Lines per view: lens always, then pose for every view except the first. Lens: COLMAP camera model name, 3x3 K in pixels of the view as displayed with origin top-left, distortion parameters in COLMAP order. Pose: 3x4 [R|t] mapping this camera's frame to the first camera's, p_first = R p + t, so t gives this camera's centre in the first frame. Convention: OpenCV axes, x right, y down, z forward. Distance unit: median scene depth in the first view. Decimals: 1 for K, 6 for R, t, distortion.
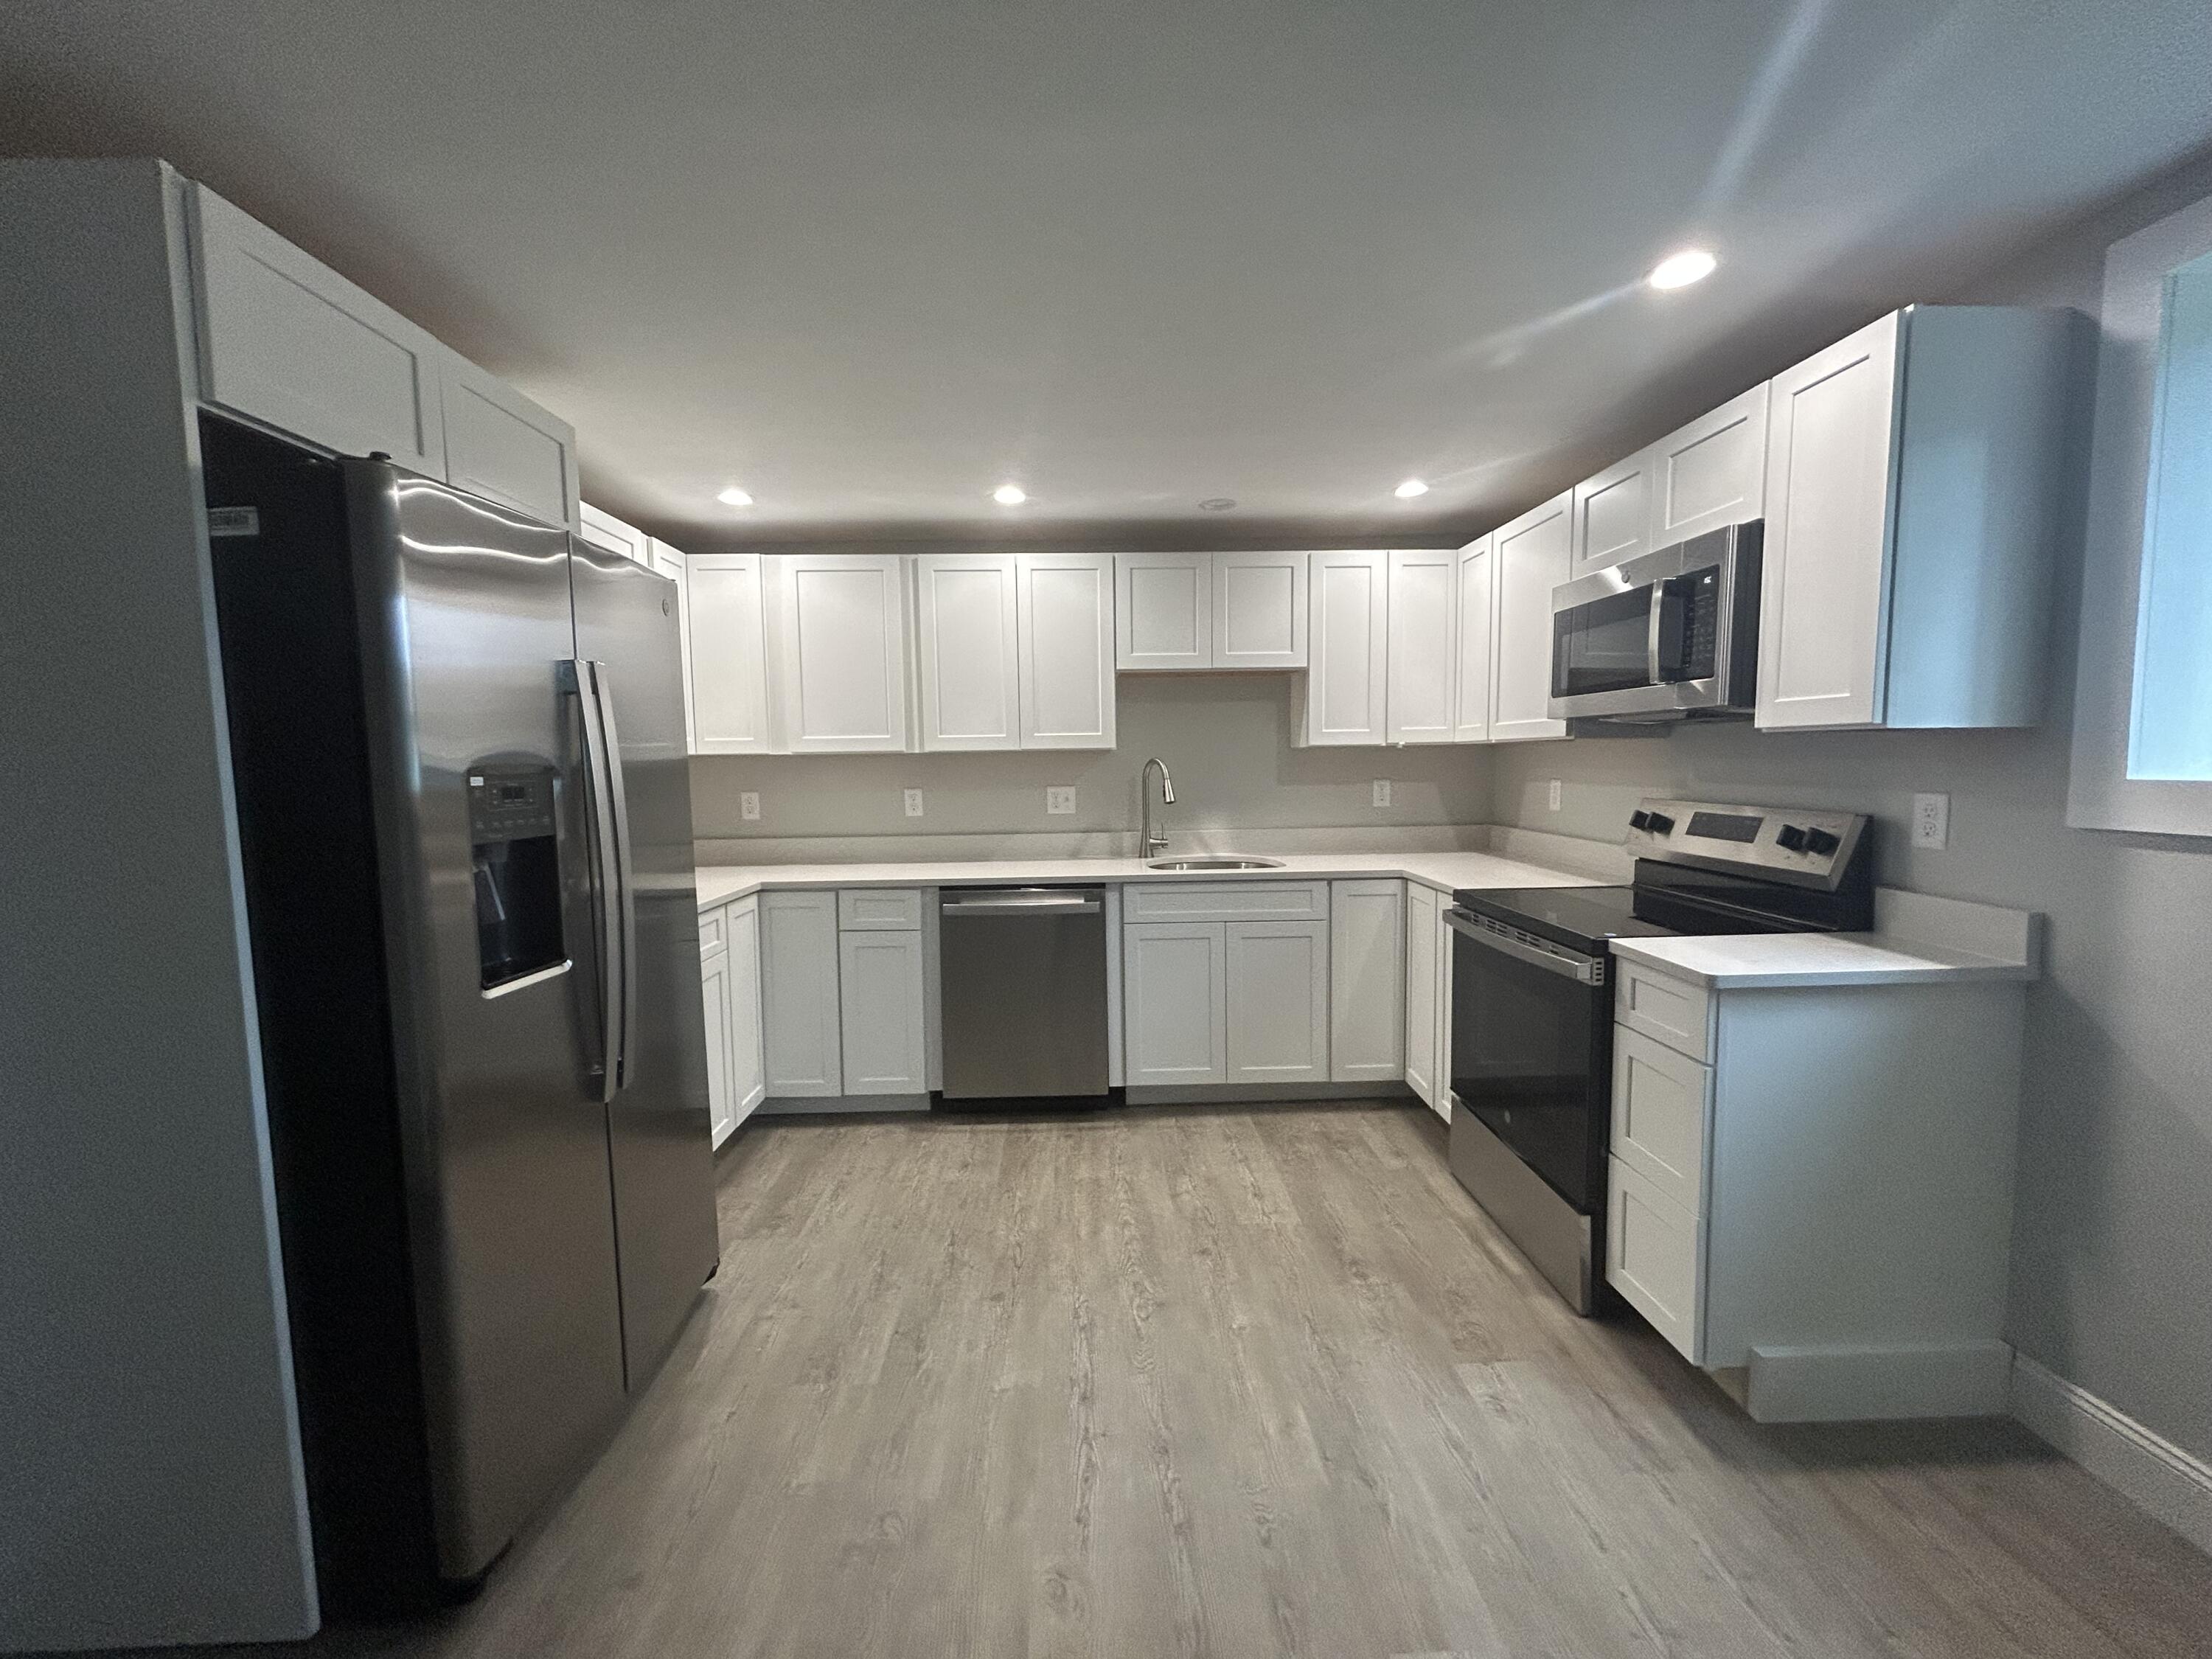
lens RADIAL K [[891.6, 0, 1102.3], [0, 891.6, 826.4], [0, 0, 1]] dist [-0.001224, 0.000700]
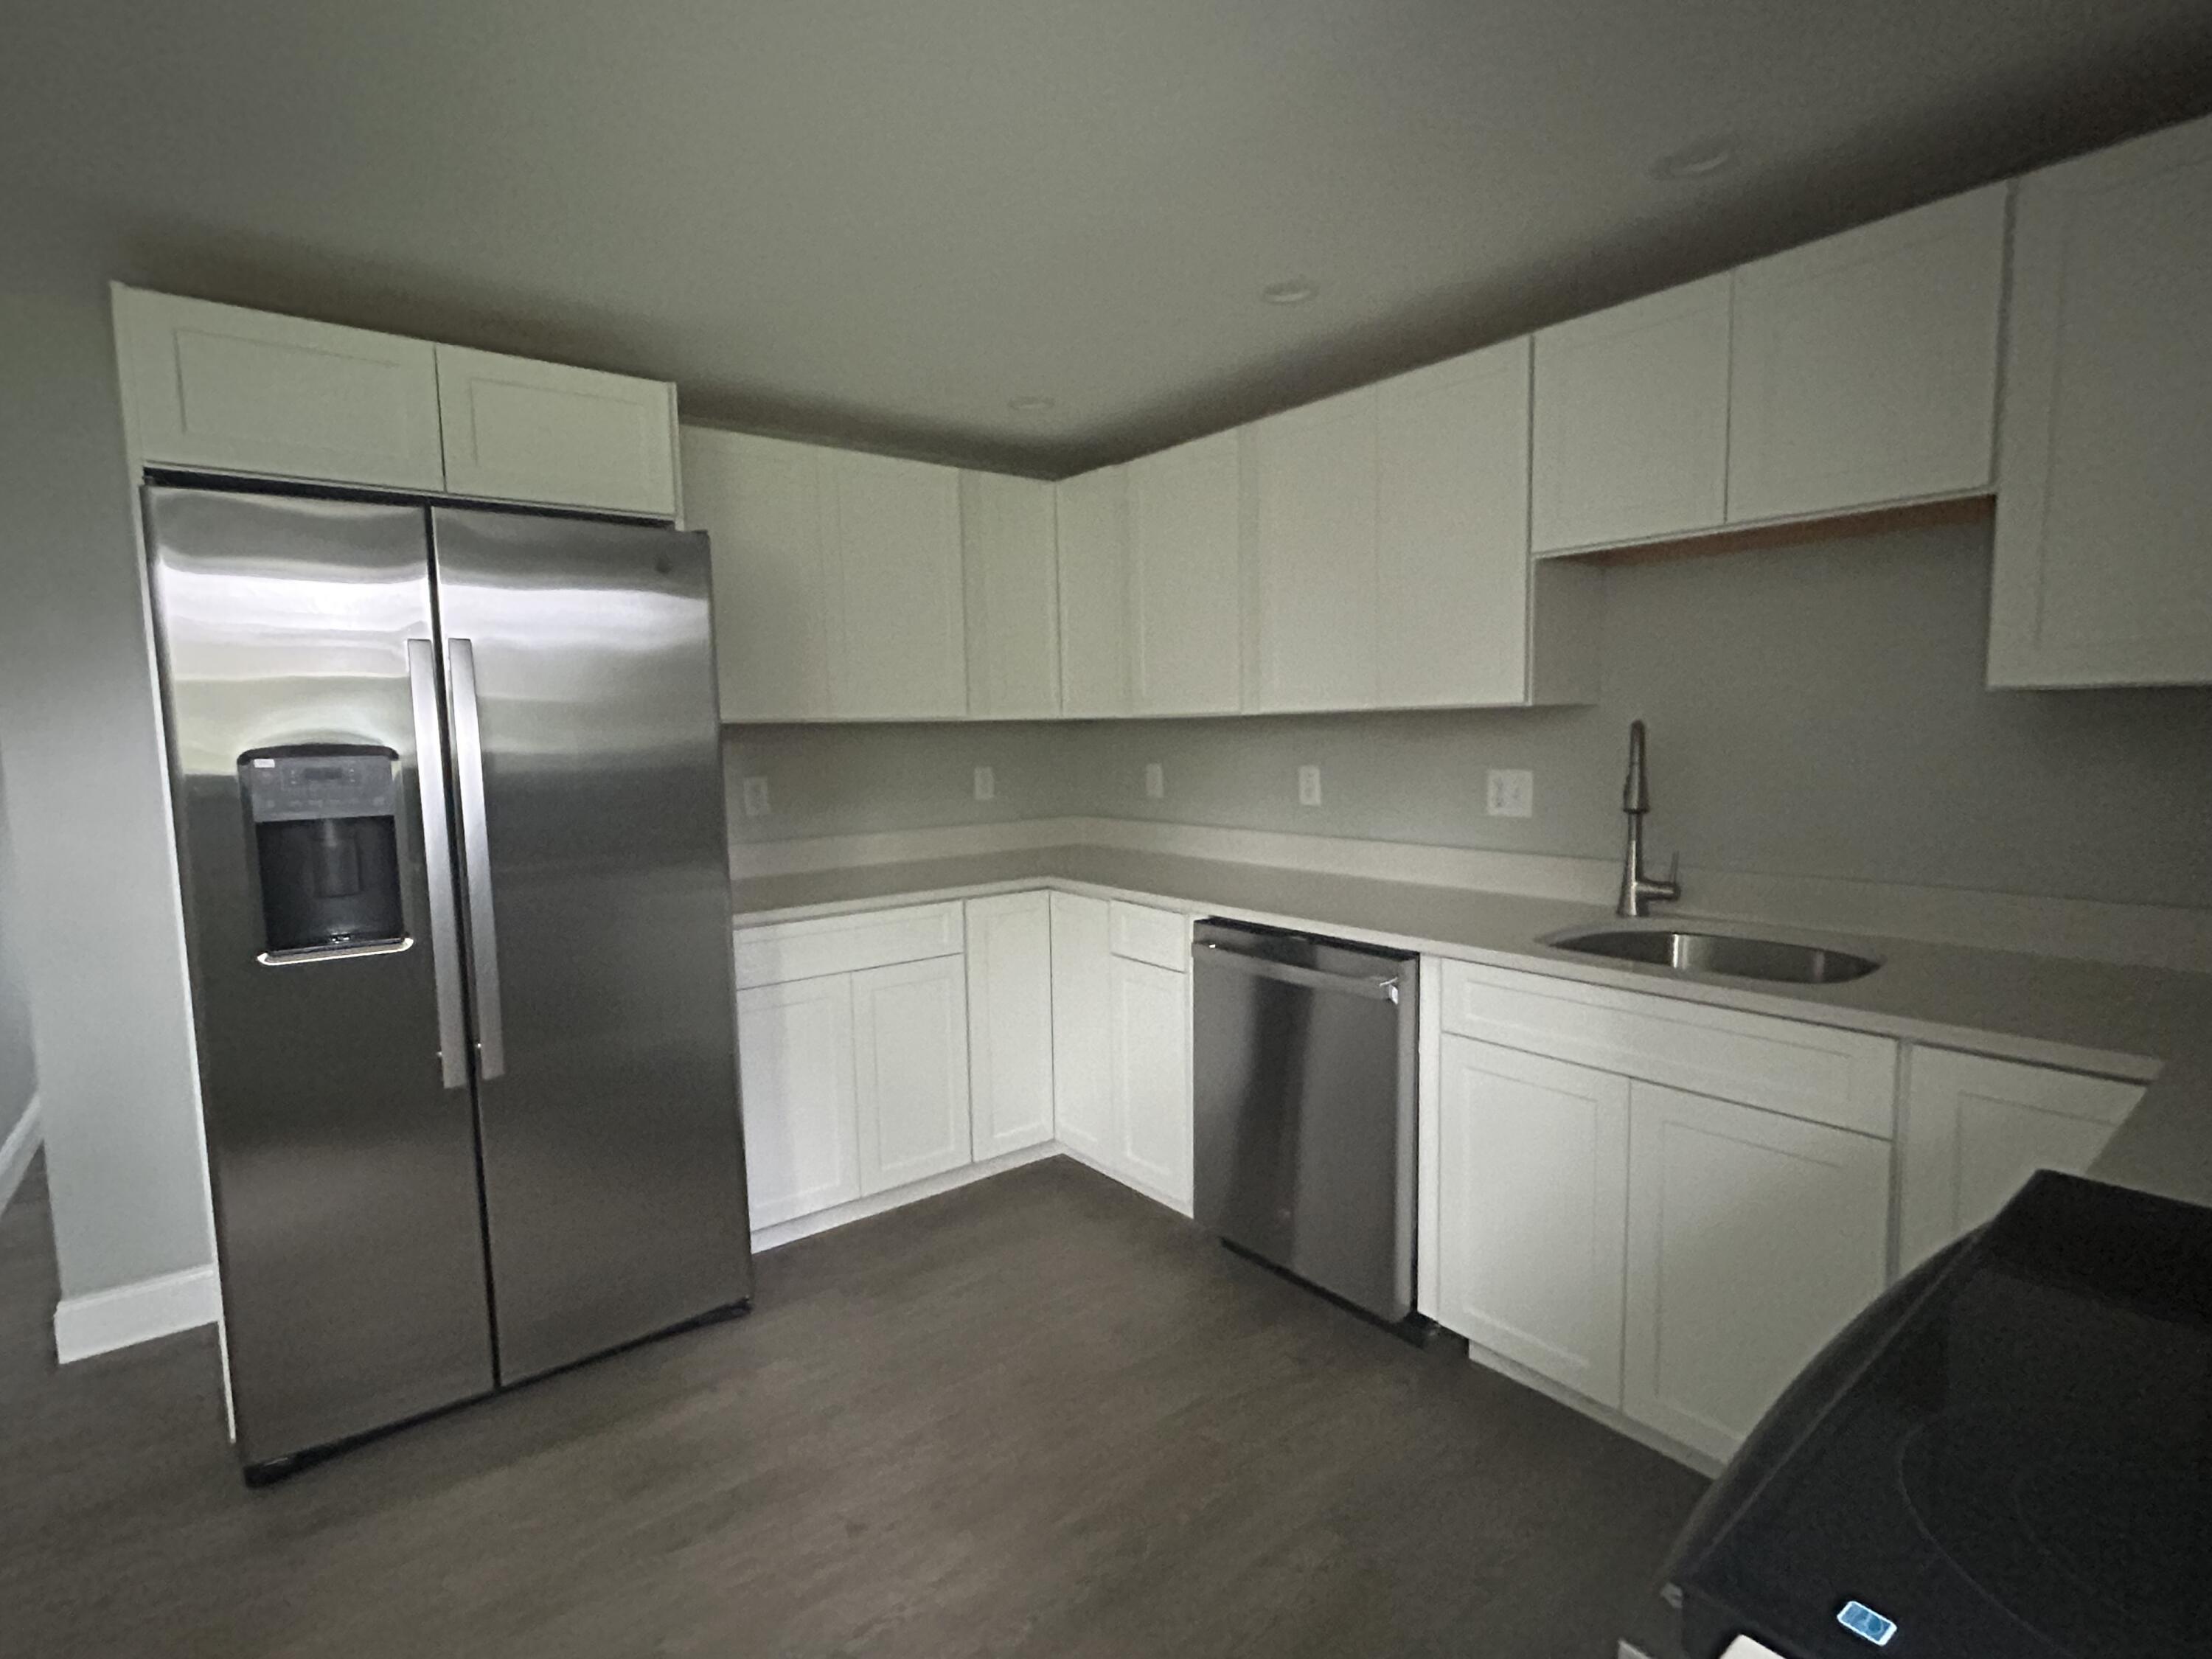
lens RADIAL K [[1064.4, 0, 1107.9], [0, 1064.4, 820.4], [0, 0, 1]] dist [0.000342, -0.000041]
pose [[0.602197, 0.073966, -0.794914, 0.500755], [-0.048913, 0.997247, 0.055738, -0.054901], [0.796848, 0.005317, 0.604157, 0.546127]]
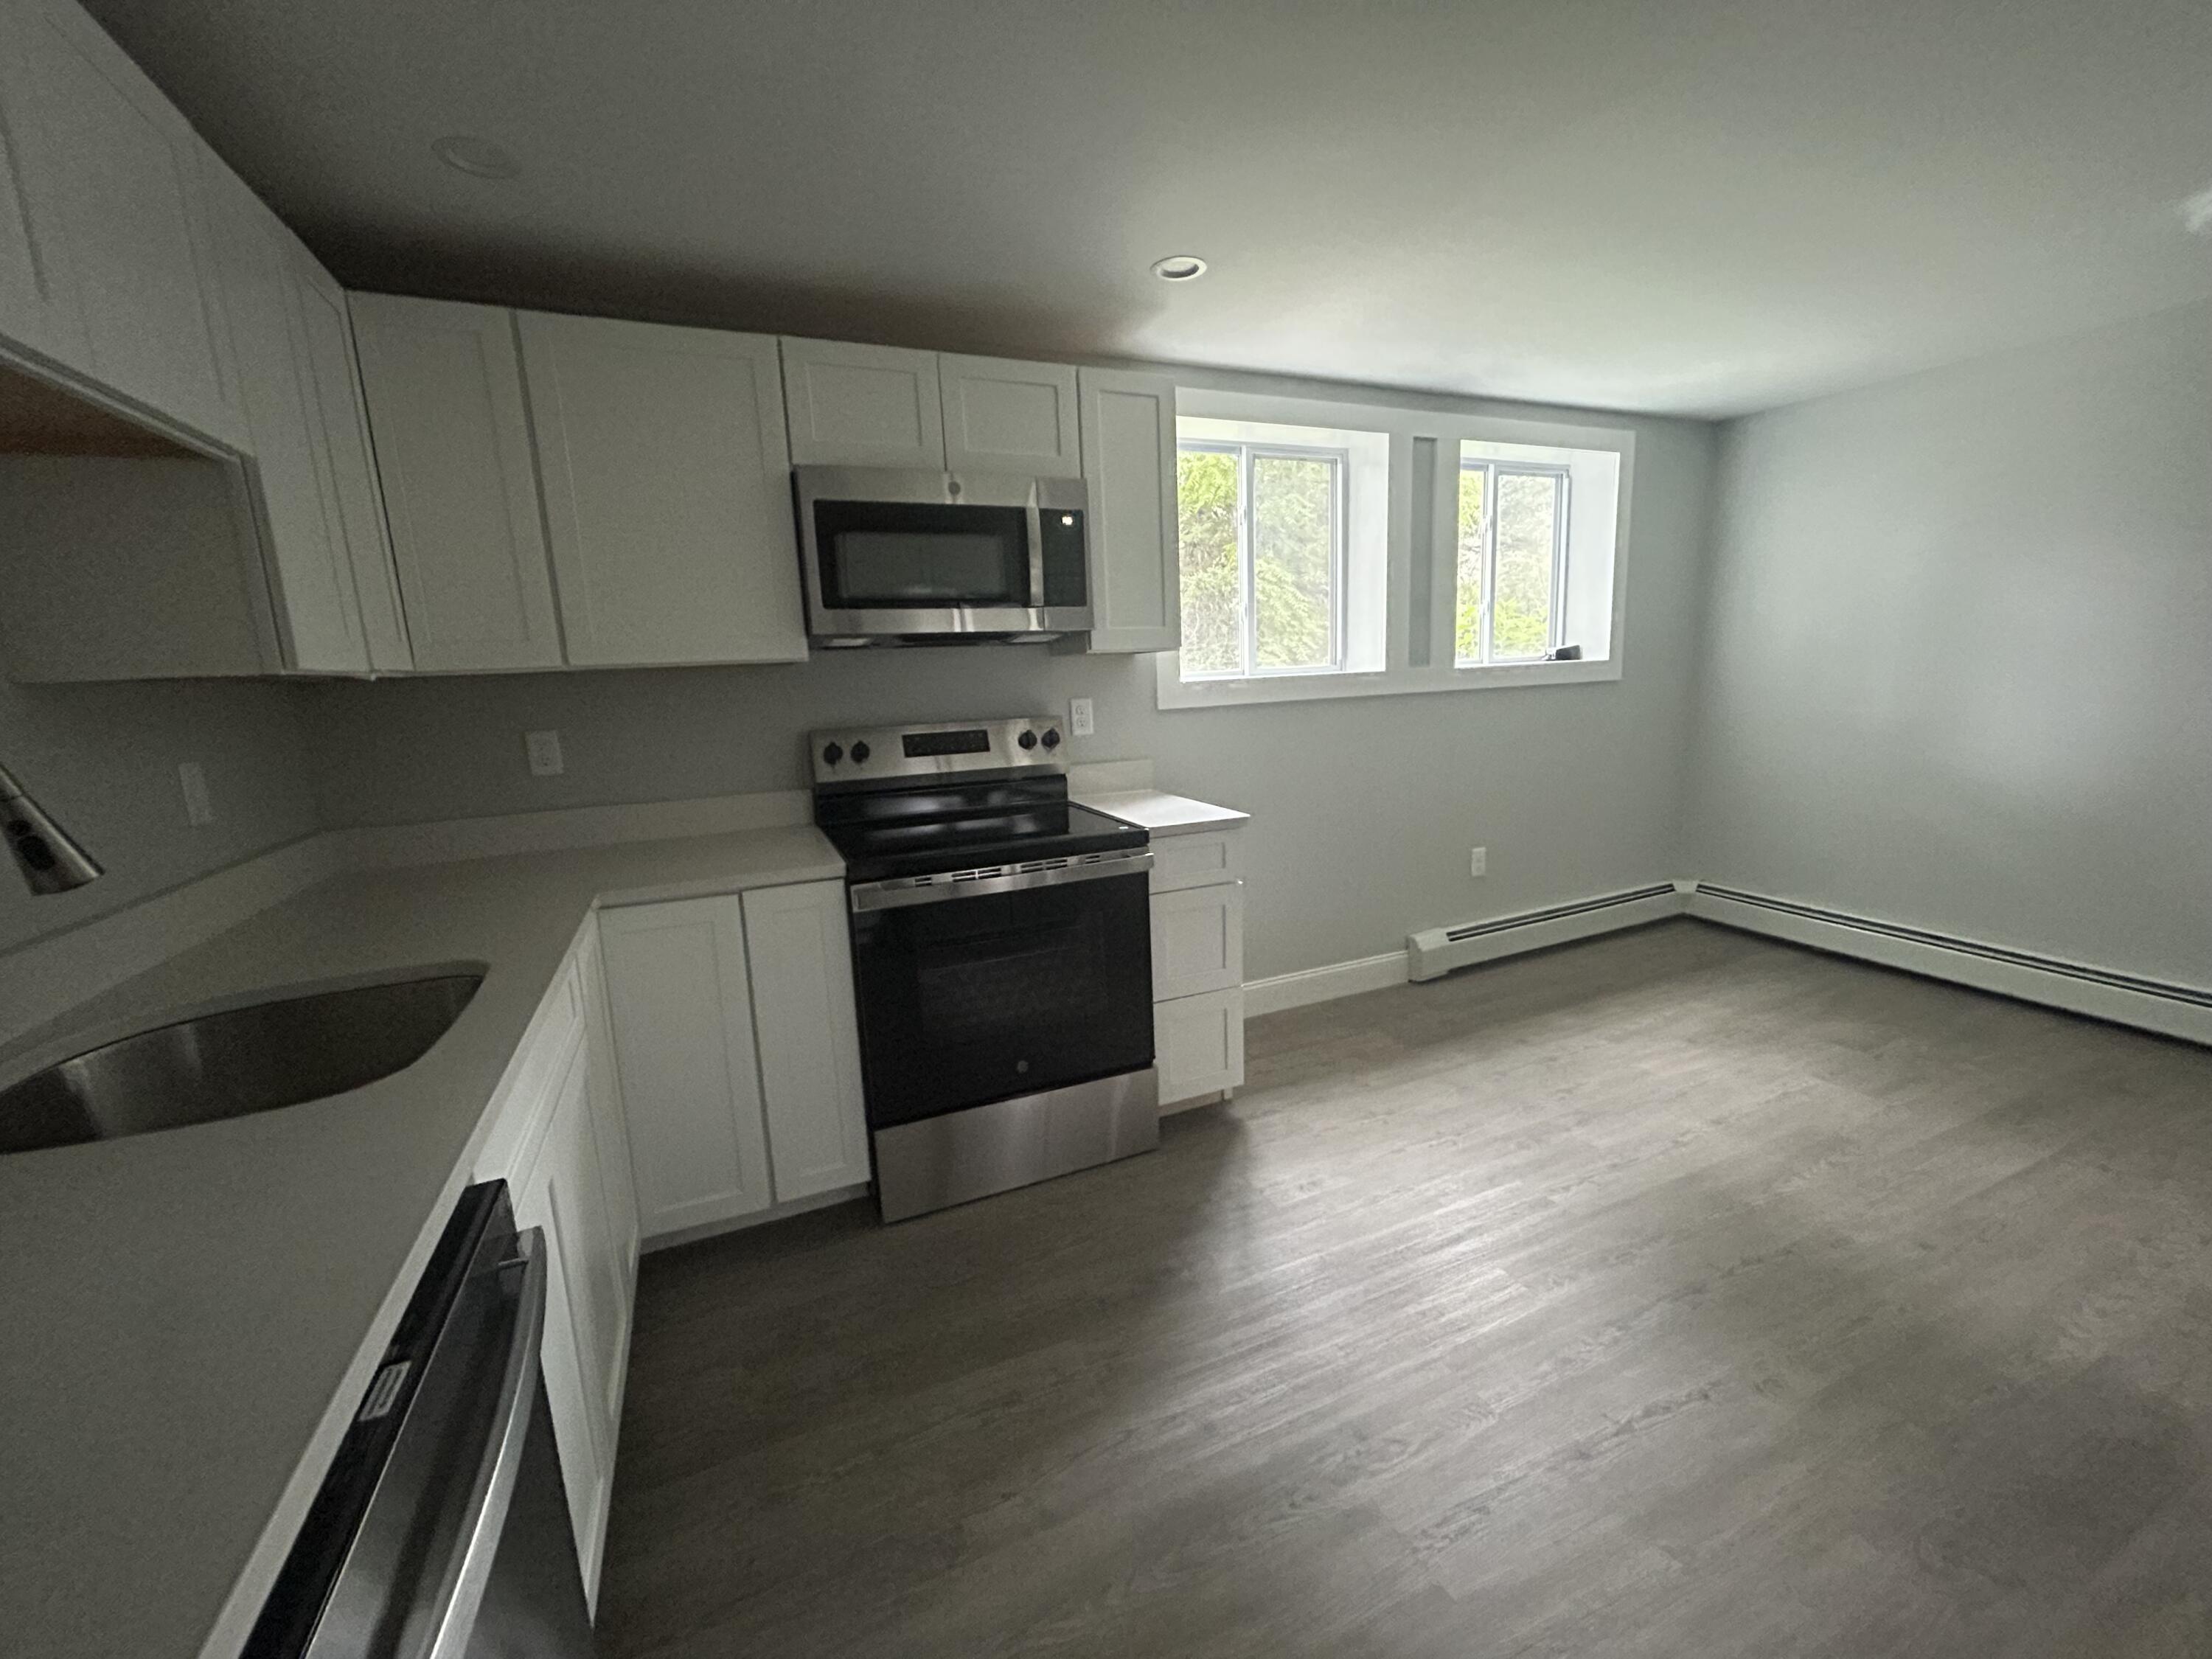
lens RADIAL K [[891.6, 0, 1107.6], [0, 891.6, 827.3], [0, 0, 1]] dist [-0.001224, 0.000700]
pose [[-0.378591, -0.134612, 0.915723, -0.359271], [0.116150, 0.974637, 0.191293, -0.077003], [-0.918247, 0.178783, -0.353353, 1.095667]]
